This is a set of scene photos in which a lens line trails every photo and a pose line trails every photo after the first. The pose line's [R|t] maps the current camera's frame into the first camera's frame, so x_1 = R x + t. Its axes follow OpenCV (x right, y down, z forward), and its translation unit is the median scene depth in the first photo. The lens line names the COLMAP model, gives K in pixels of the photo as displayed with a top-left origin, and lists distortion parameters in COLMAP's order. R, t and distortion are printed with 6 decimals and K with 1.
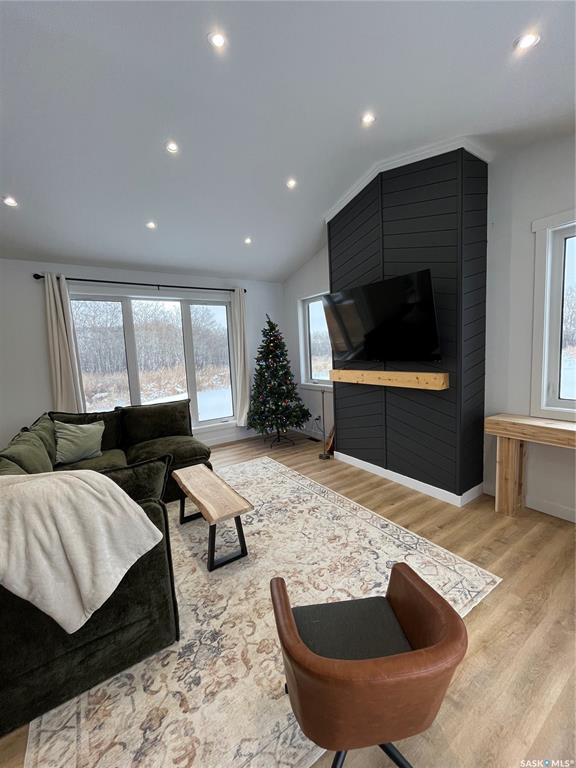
lens RADIAL K [[309.7, 0, 288.0], [0, 309.7, 384.0], [0, 0, 1]] dist [-0.008983, 0.000119]
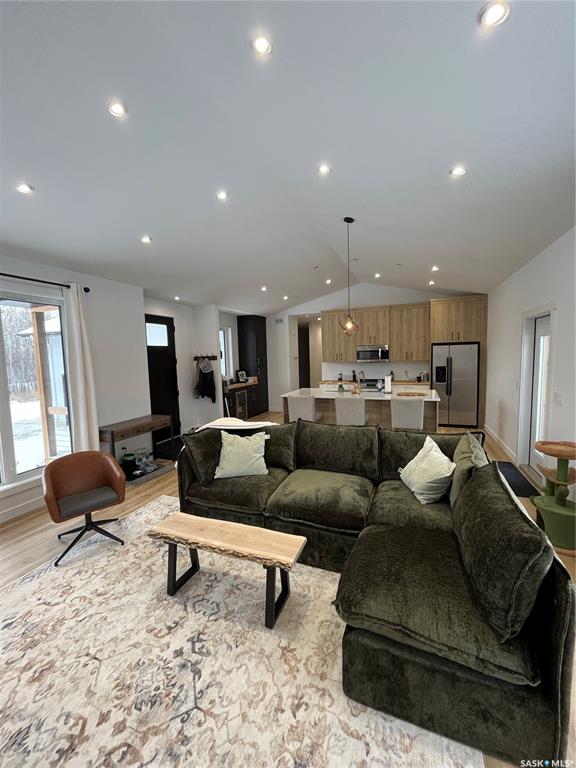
lens RADIAL K [[309.7, 0, 288.0], [0, 309.7, 384.0], [0, 0, 1]] dist [-0.008983, 0.000119]
pose [[-0.822177, 0.121057, -0.556211, 0.006969], [0.005525, 0.978776, 0.204860, -0.198179], [0.569206, 0.165358, -0.805395, 1.480274]]
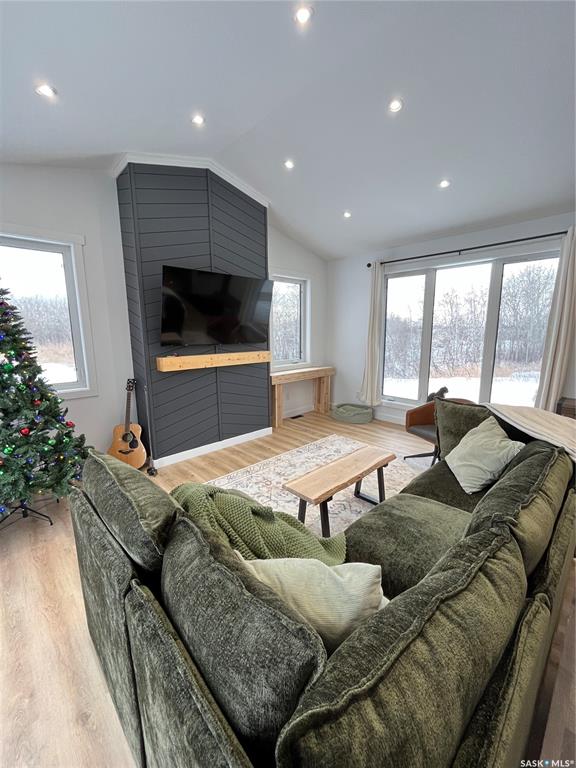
lens RADIAL K [[309.7, 0, 288.0], [0, 309.7, 384.0], [0, 0, 1]] dist [-0.008983, 0.000119]
pose [[-0.174264, -0.122070, 0.977103, -1.001253], [0.122699, 0.981861, 0.144547, -0.077665], [-0.977025, 0.145078, -0.156125, 1.127495]]
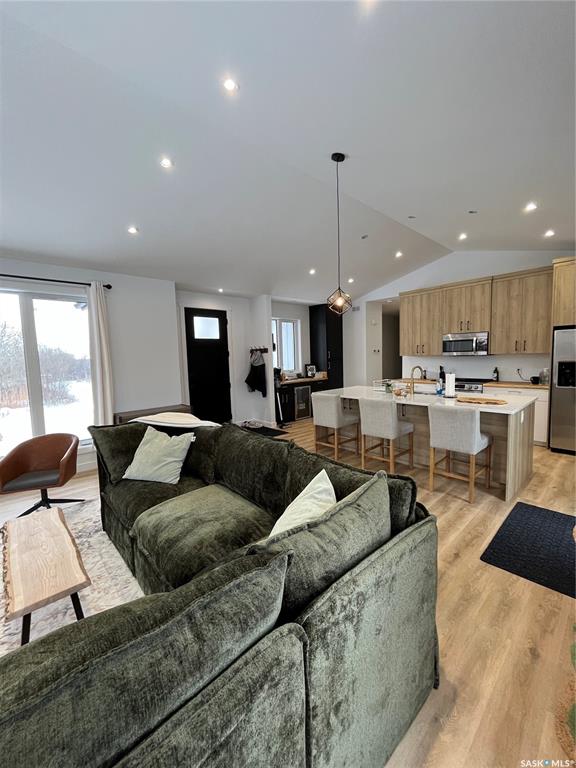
lens RADIAL K [[309.7, 0, 288.0], [0, 309.7, 384.0], [0, 0, 1]] dist [-0.008983, 0.000119]
pose [[-0.984499, 0.089440, -0.150870, -0.653843], [0.057773, 0.977569, 0.202535, -0.123257], [0.165601, 0.190680, -0.967583, 1.491902]]
